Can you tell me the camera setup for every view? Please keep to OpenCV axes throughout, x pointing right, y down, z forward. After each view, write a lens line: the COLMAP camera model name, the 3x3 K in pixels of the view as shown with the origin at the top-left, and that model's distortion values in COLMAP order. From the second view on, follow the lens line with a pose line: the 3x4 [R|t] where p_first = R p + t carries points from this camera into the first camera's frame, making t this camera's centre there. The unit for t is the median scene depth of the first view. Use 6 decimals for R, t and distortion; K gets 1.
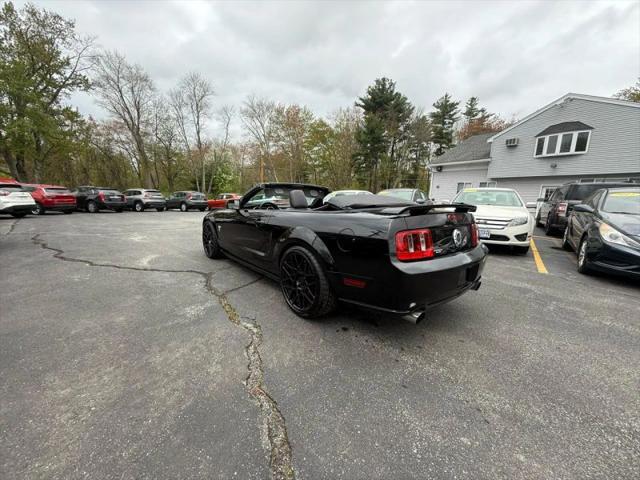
lens RADIAL K [[254.9, 0, 318.8], [0, 254.9, 240.4], [0, 0, 1]] dist [0.001838, -0.001153]
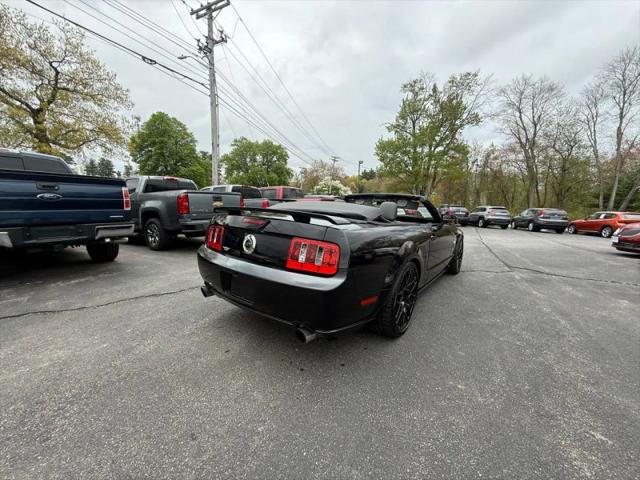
lens RADIAL K [[254.9, 0, 317.9], [0, 254.9, 240.7], [0, 0, 1]] dist [0.001838, -0.001153]
pose [[0.213553, 0.120545, -0.969466, 0.079798], [-0.188294, 0.978830, 0.080232, -0.007669], [0.958614, 0.165411, 0.231730, 0.055135]]
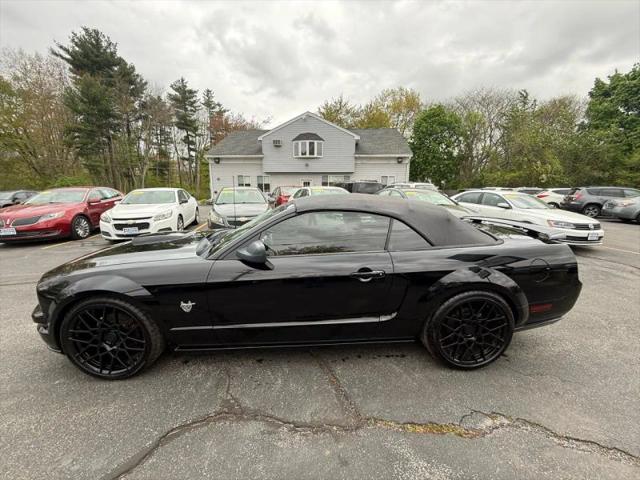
lens RADIAL K [[254.9, 0, 319.8], [0, 254.9, 241.6], [0, 0, 1]] dist [0.001838, -0.001153]
pose [[0.604238, -0.184672, 0.775108, -0.056889], [0.147783, 0.981868, 0.118728, -0.017601], [-0.782979, 0.042808, 0.620573, 0.051297]]
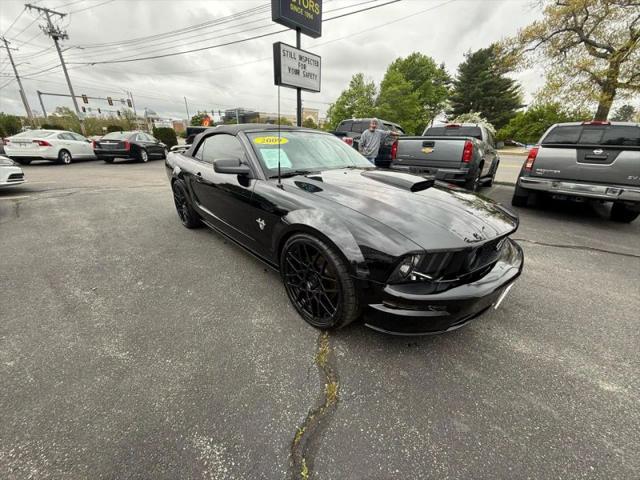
lens RADIAL K [[254.9, 0, 316.8], [0, 254.9, 240.7], [0, 0, 1]] dist [0.001838, -0.001153]
pose [[-0.998143, -0.035090, -0.049802, -0.012254], [-0.055763, 0.855438, 0.514895, -0.031779], [0.024535, 0.516716, -0.855805, 0.172947]]
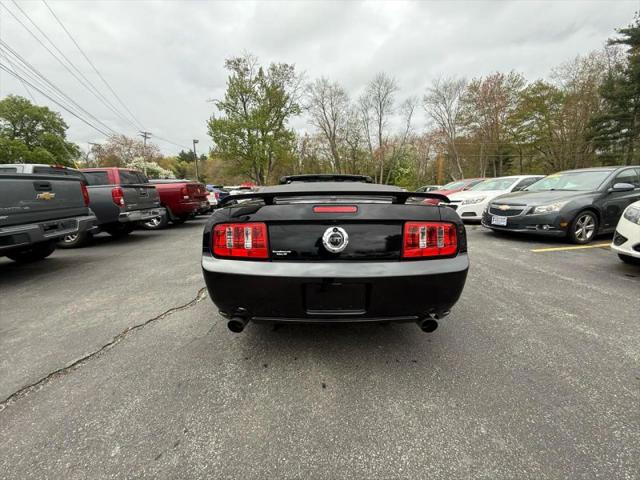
lens RADIAL K [[254.9, 0, 318.6], [0, 254.9, 240.1], [0, 0, 1]] dist [0.001838, -0.001153]
pose [[0.761875, 0.091946, -0.641165, 0.051454], [-0.077103, 0.995709, 0.051171, -0.002220], [0.643119, 0.010450, 0.765695, 0.023721]]
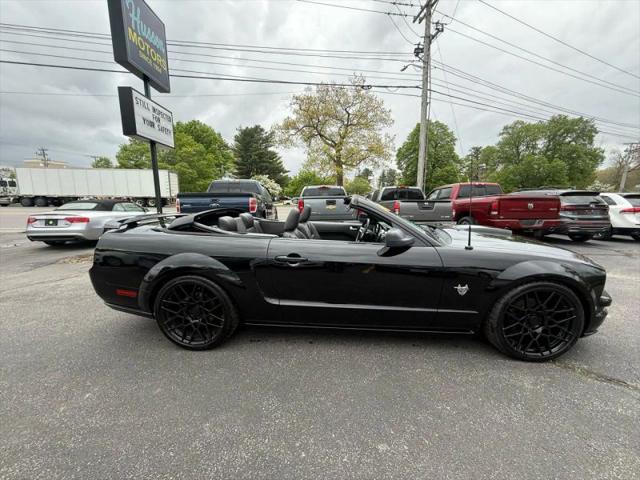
lens RADIAL K [[254.9, 0, 318.6], [0, 254.9, 240.8], [0, 0, 1]] dist [0.001838, -0.001153]
pose [[-0.688637, 0.090147, -0.719481, 0.049247], [-0.139215, 0.957346, 0.253196, -0.025748], [0.711617, 0.274523, -0.646714, 0.137711]]
